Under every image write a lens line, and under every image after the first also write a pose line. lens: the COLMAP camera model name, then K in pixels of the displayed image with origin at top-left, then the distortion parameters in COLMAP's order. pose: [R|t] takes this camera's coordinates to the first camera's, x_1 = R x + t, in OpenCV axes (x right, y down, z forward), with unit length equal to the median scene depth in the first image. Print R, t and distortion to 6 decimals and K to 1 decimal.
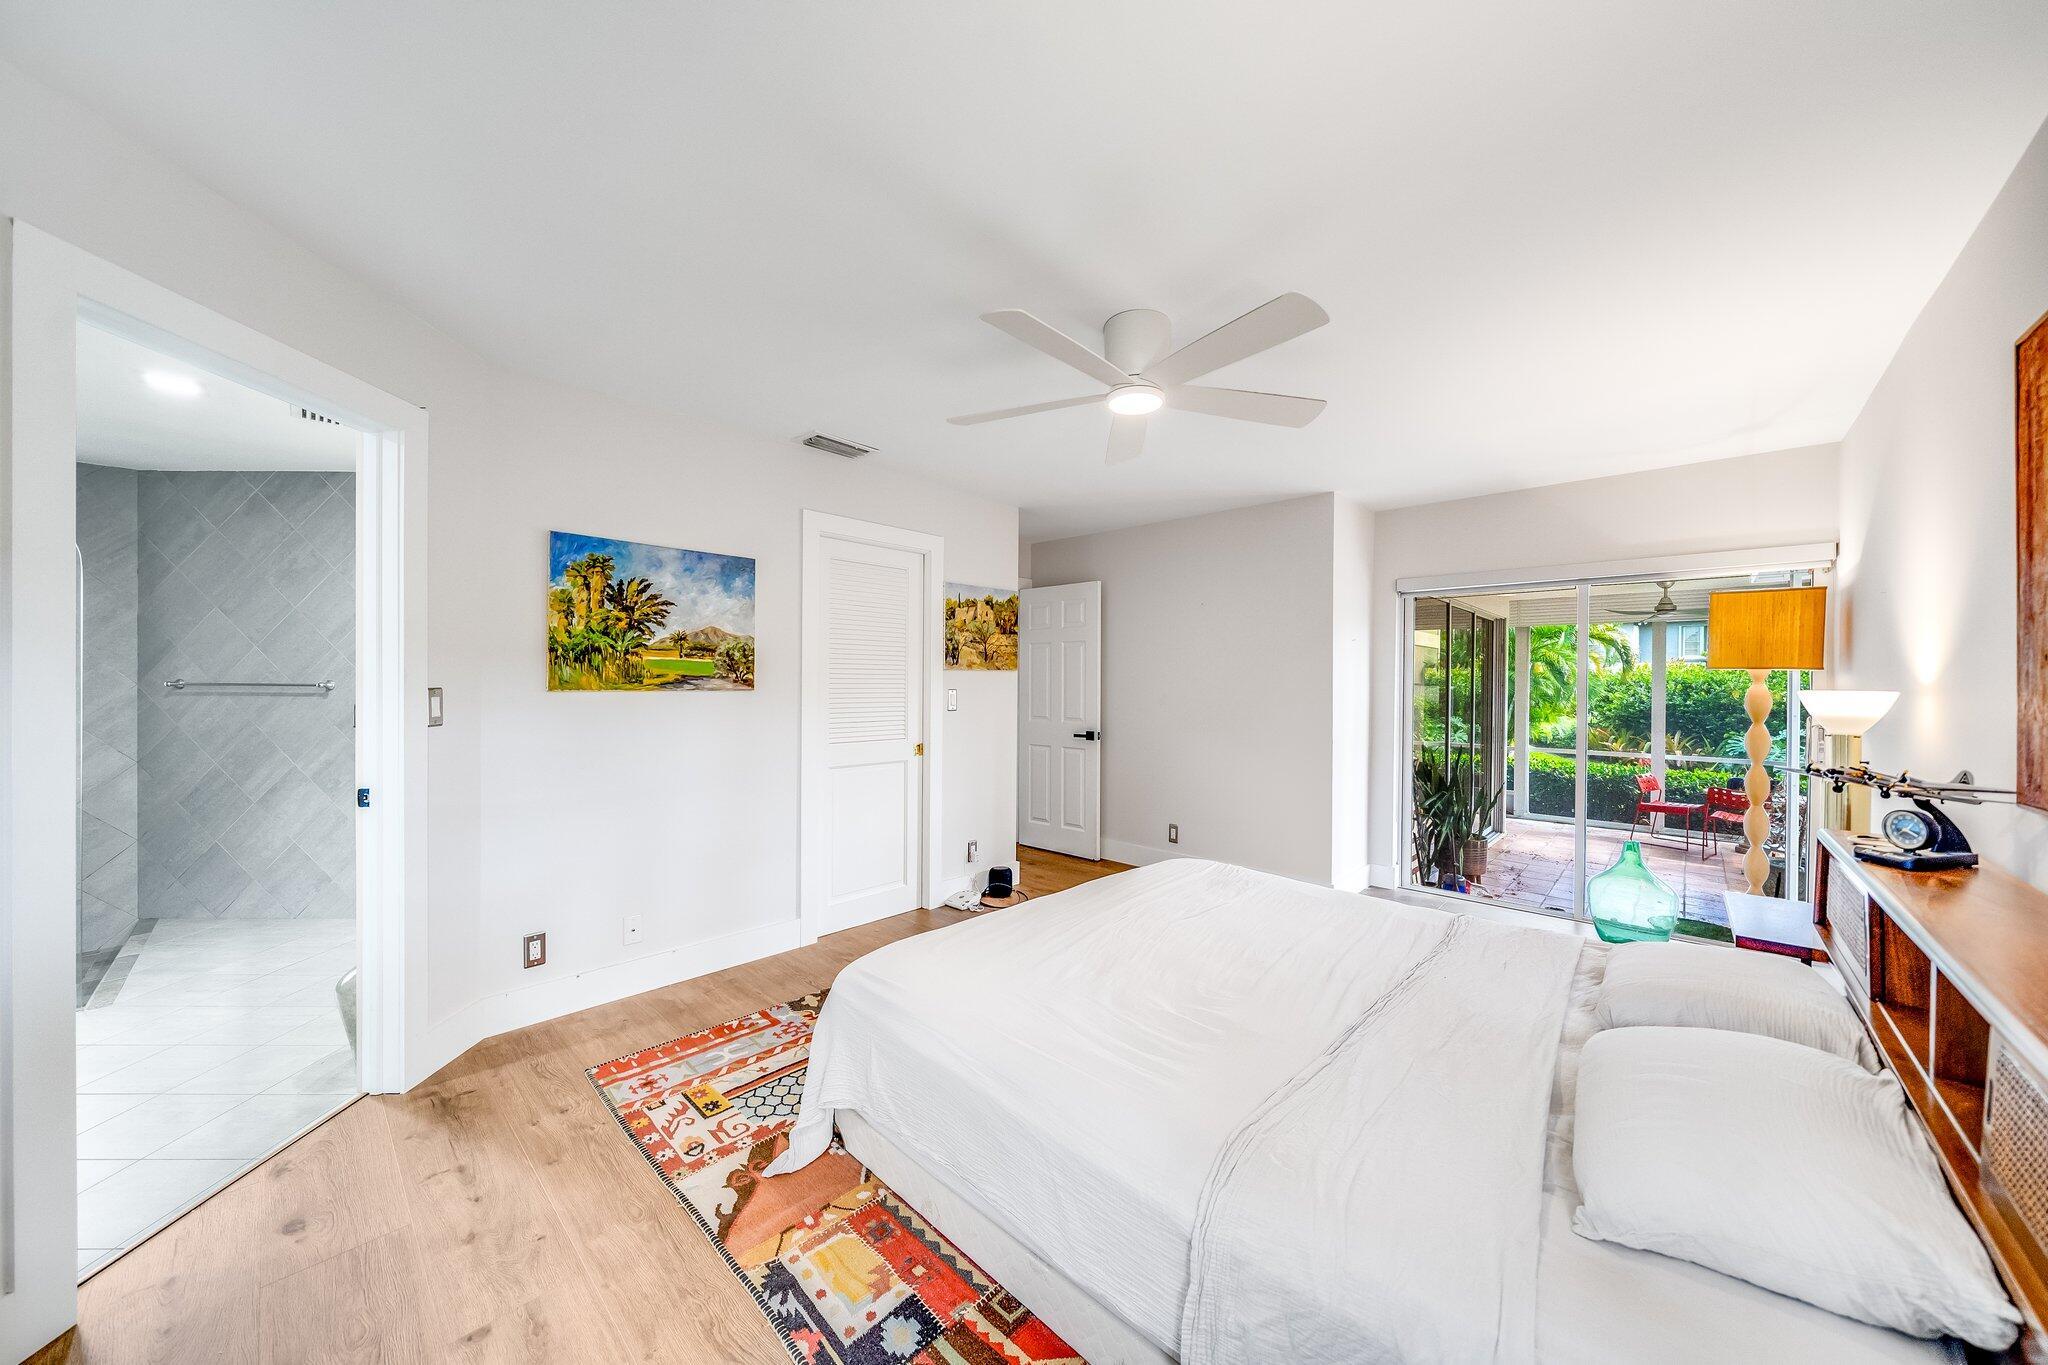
lens RADIAL K [[708.0, 0, 1002.8], [0, 708.0, 686.1], [0, 0, 1]] dist [0.000945, -0.000139]
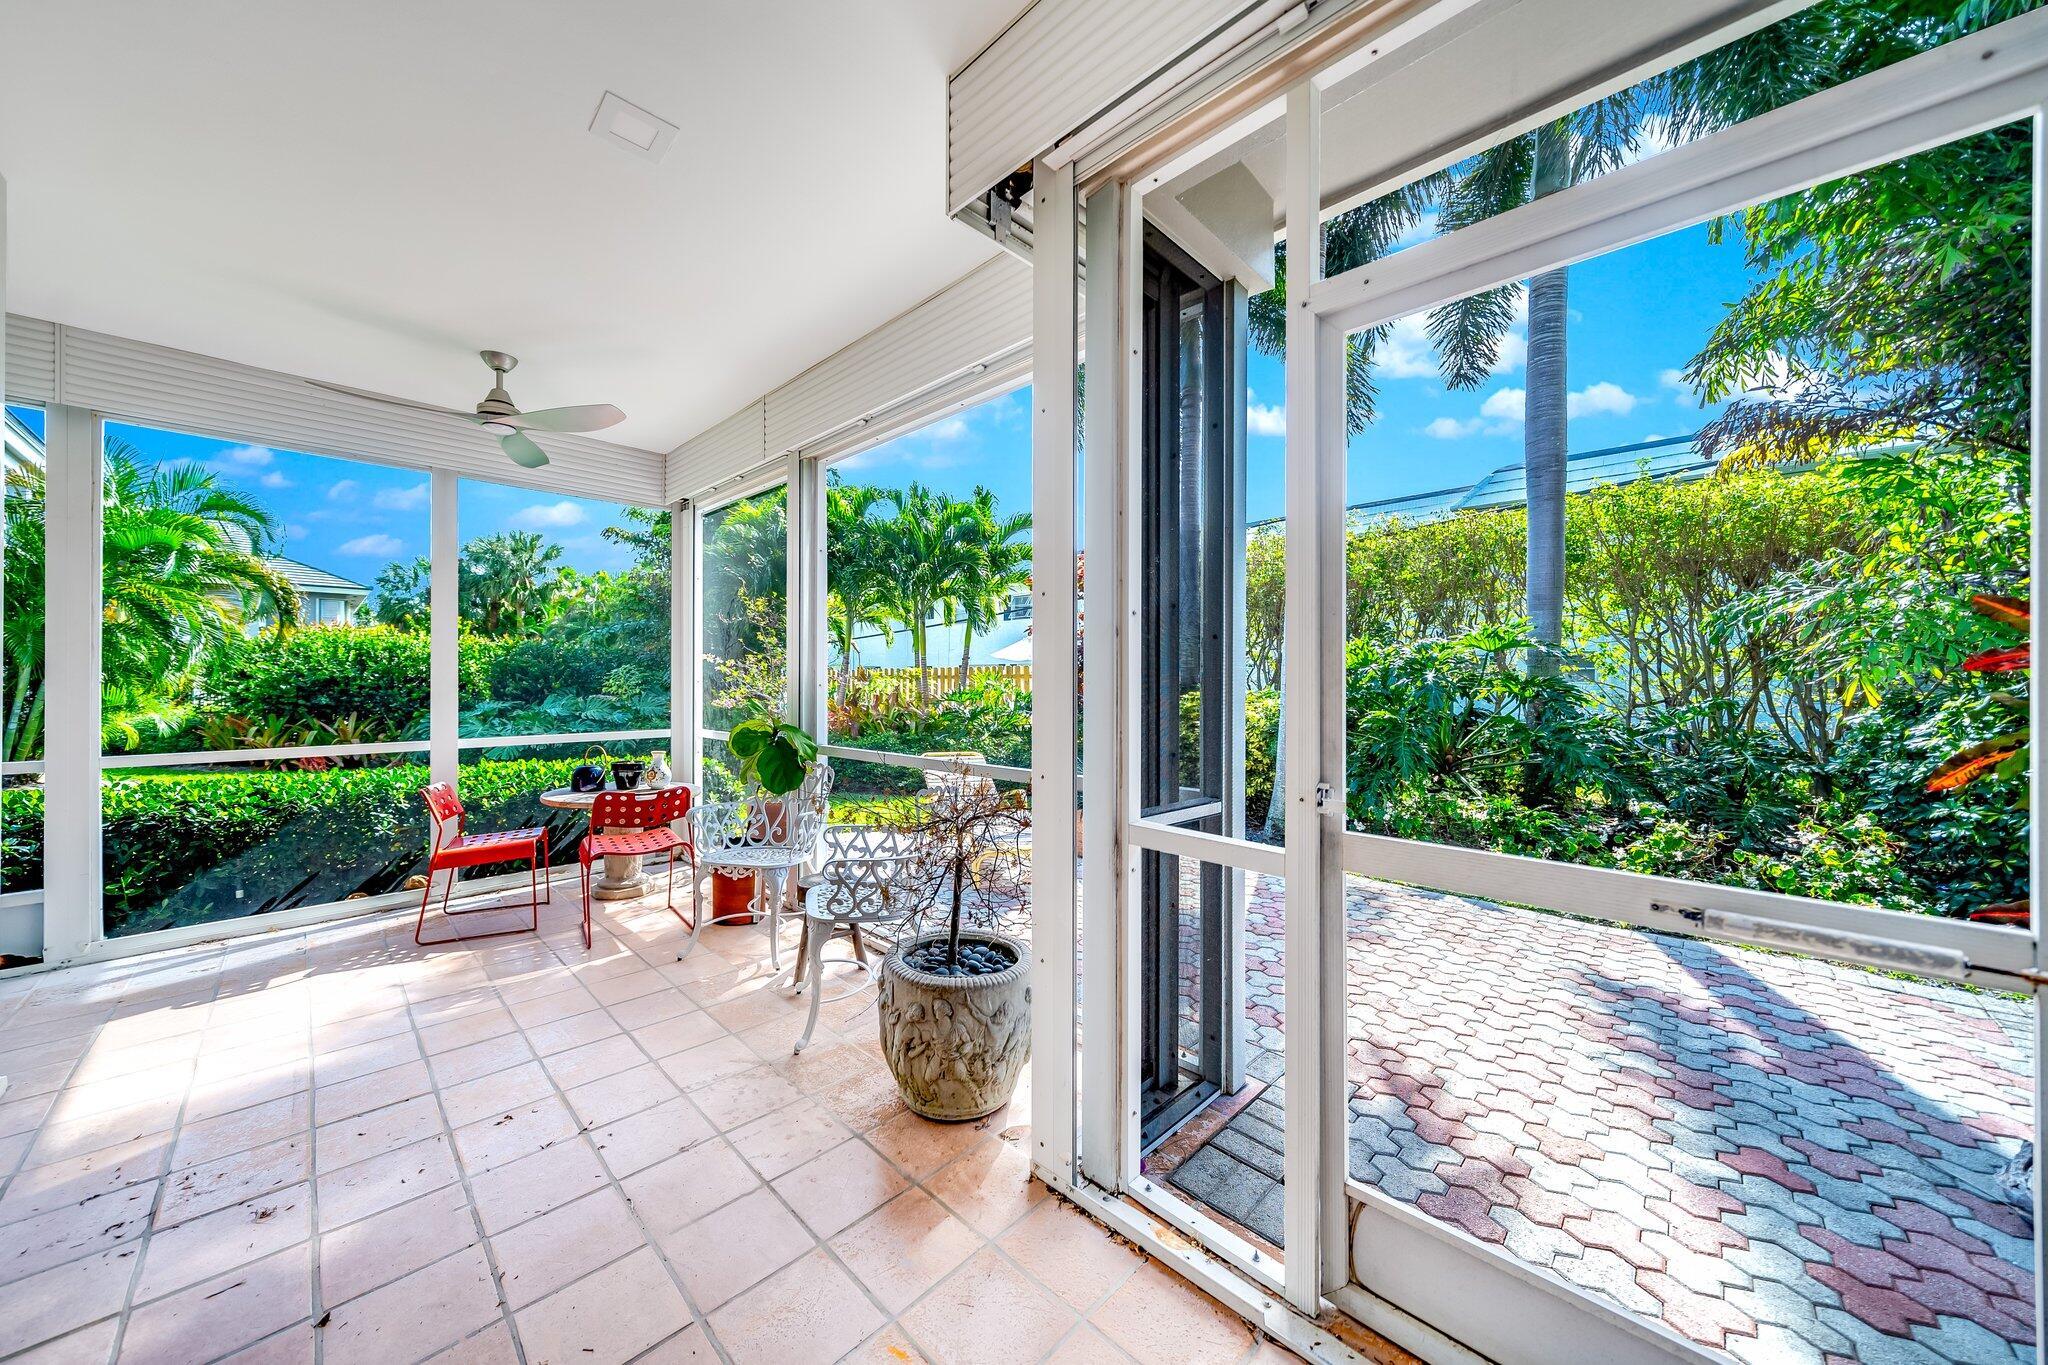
lens RADIAL K [[708.0, 0, 1007.2], [0, 708.0, 676.0], [0, 0, 1]] dist [0.000945, -0.000139]
pose [[0.020052, 0.002538, 0.999796, 0.193620], [-0.002356, 0.999994, -0.002491, 0.022652], [-0.999796, -0.002306, 0.020058, 0.263278]]
